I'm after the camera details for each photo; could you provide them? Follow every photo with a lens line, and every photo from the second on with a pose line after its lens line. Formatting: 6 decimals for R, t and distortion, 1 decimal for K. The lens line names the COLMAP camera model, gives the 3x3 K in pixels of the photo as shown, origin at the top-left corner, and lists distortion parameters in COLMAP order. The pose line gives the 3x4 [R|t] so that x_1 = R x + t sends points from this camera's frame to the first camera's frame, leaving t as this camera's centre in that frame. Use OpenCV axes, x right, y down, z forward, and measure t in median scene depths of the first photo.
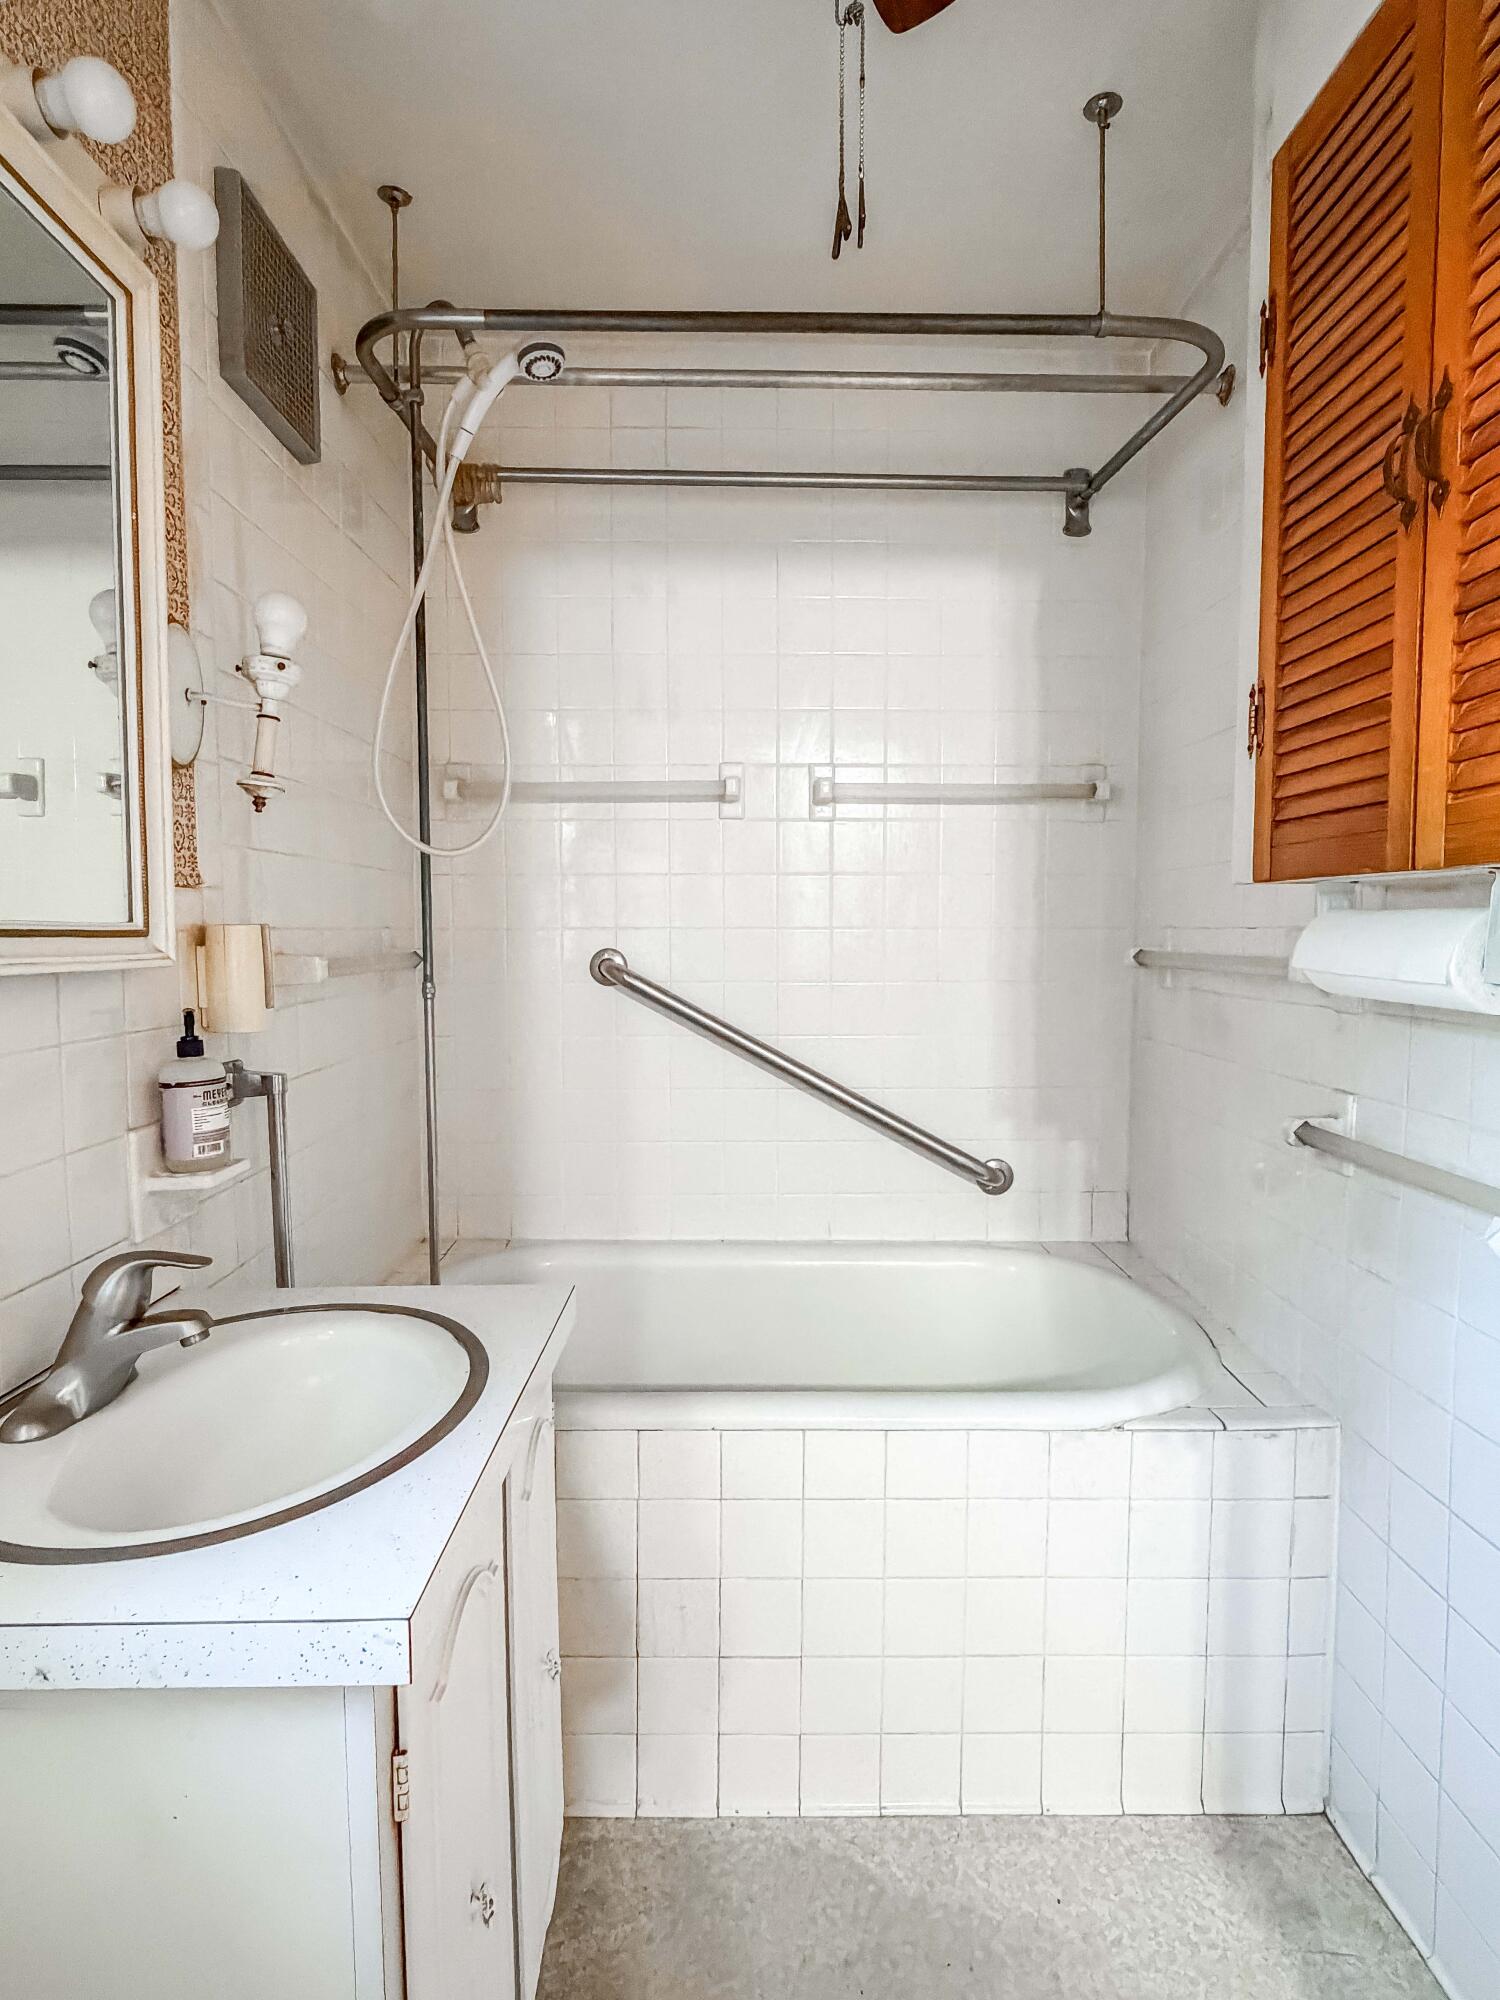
lens RADIAL K [[1084.8, 0, 751.9], [0, 1084.8, 1000.4], [0, 0, 1]] dist [-0.004414, 0.001173]
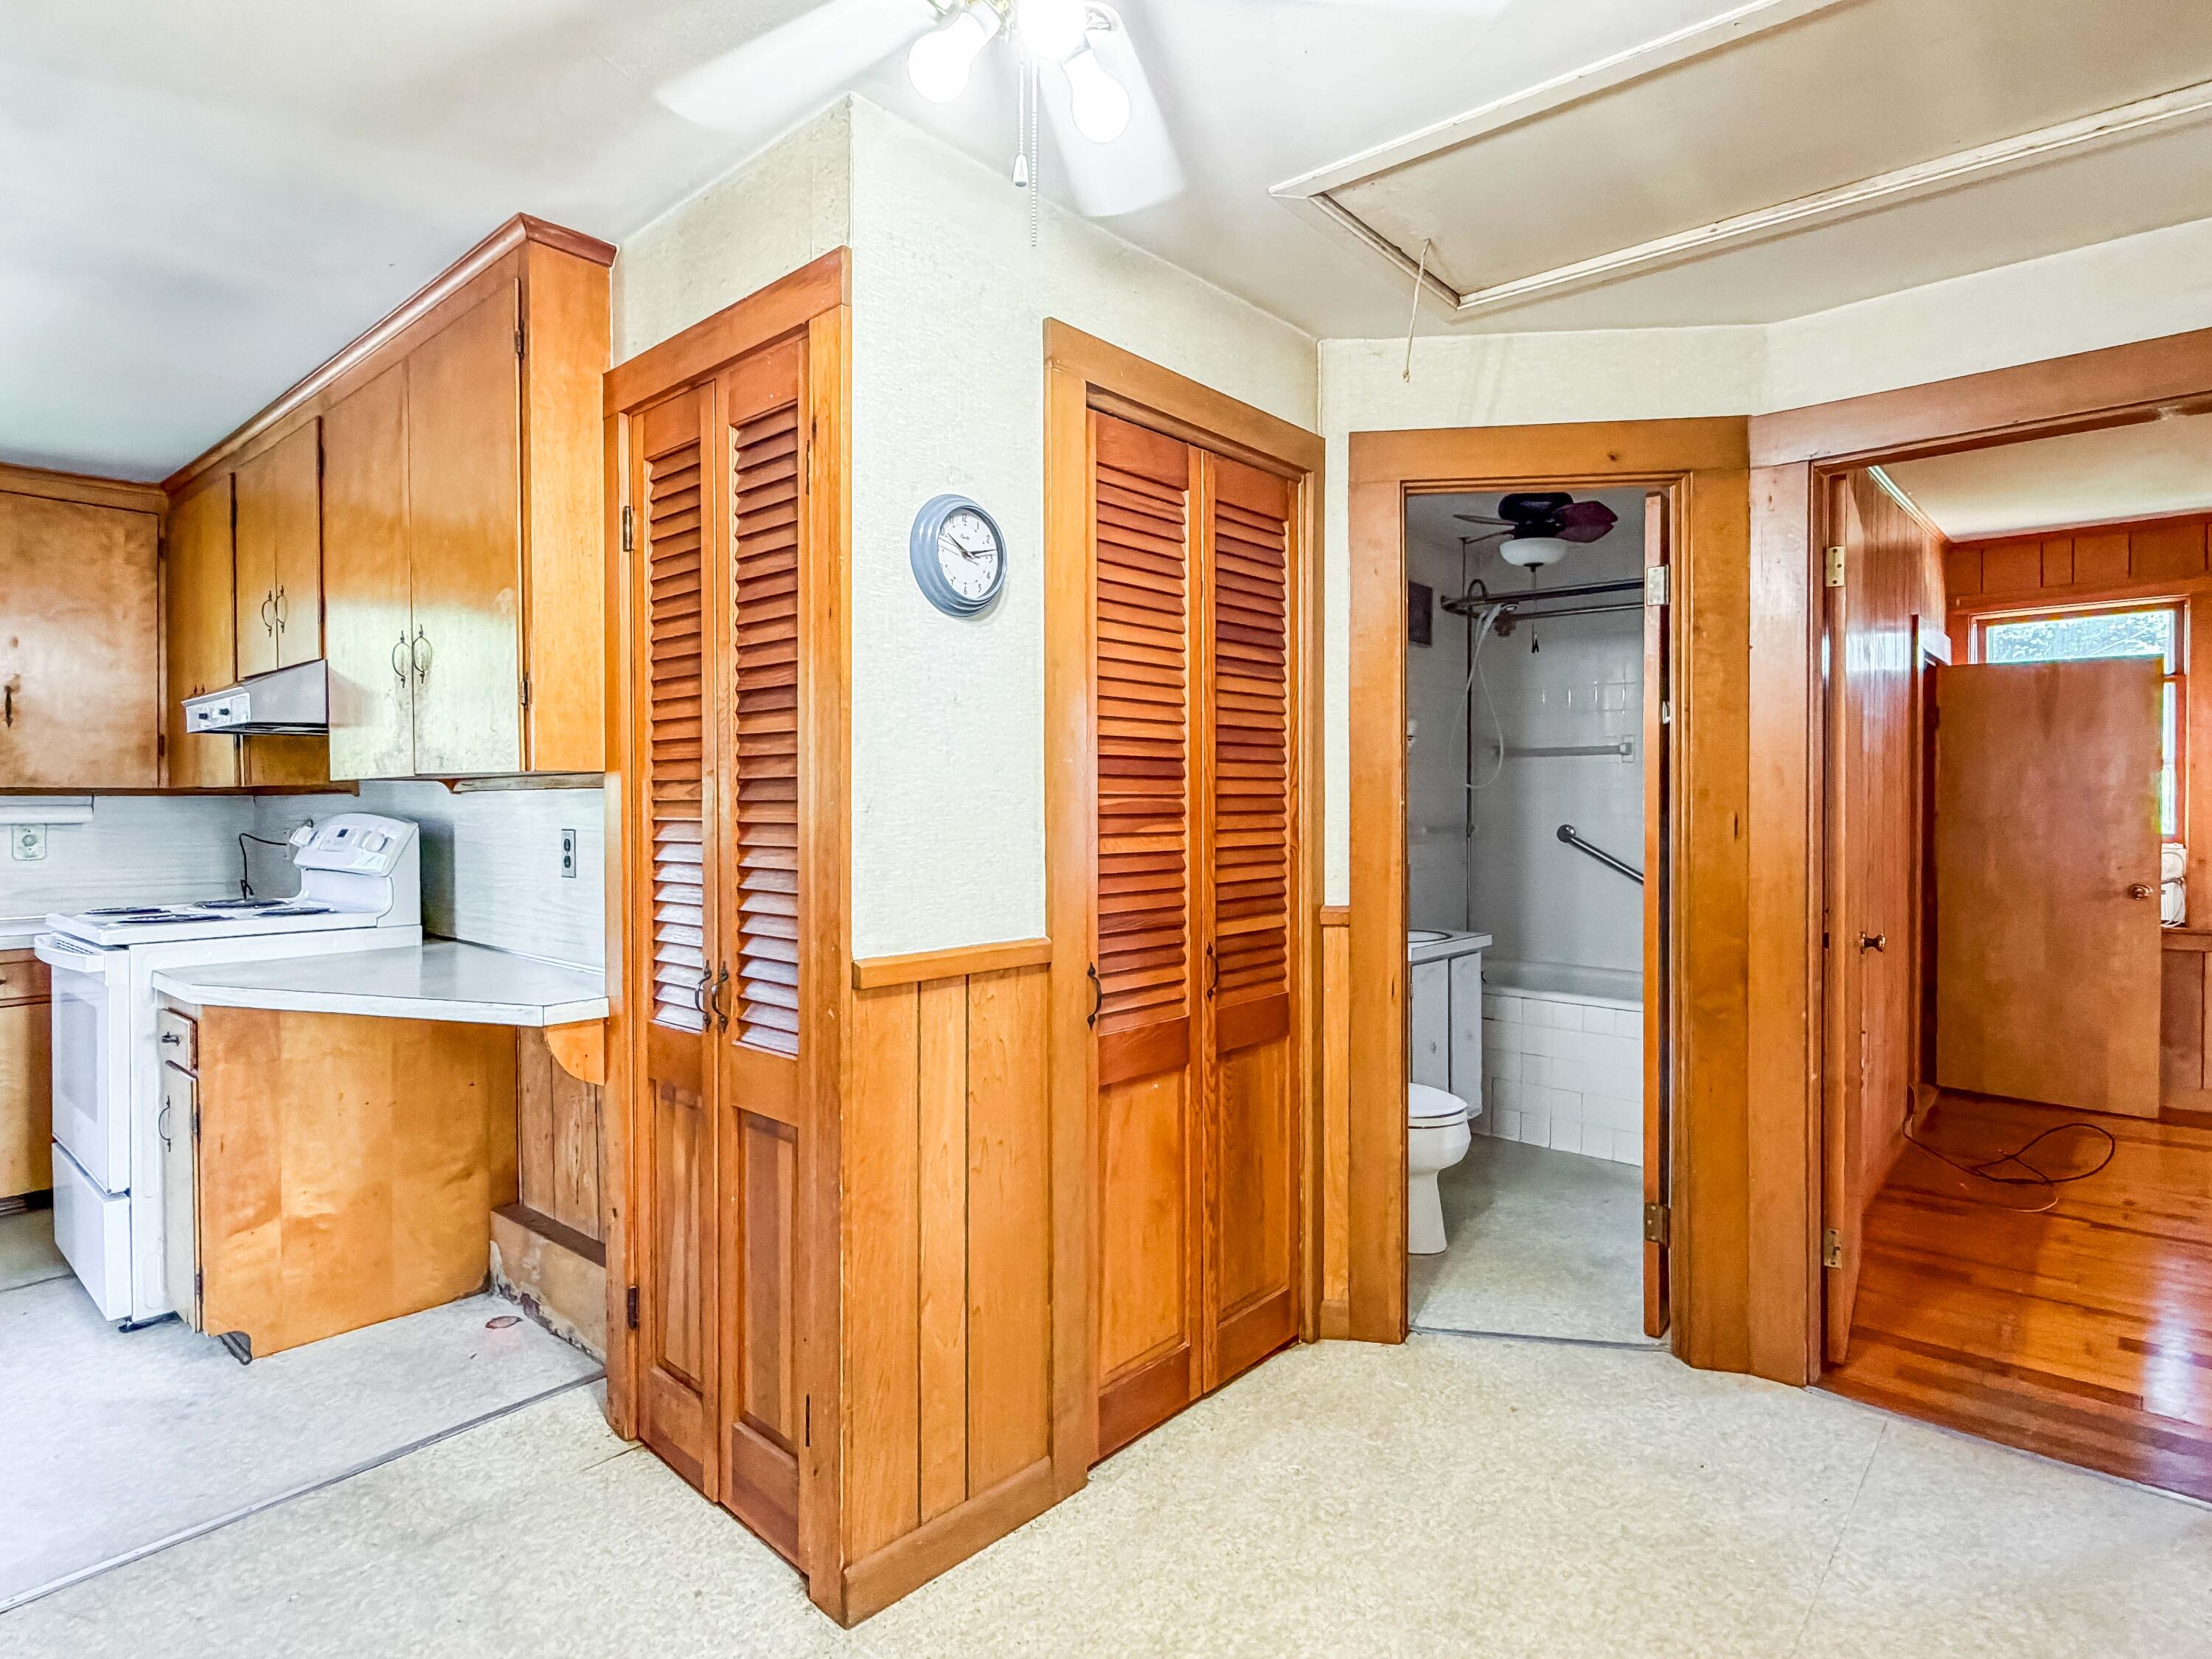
lens RADIAL K [[1199.8, 0, 1105.6], [0, 1199.8, 813.4], [0, 0, 1]] dist [-0.004414, 0.001173]
pose [[0.745117, 0.009367, -0.666868, 1.104613], [-0.047104, 0.998143, -0.038611, 0.089176], [0.665269, 0.060182, 0.744175, -1.962555]]
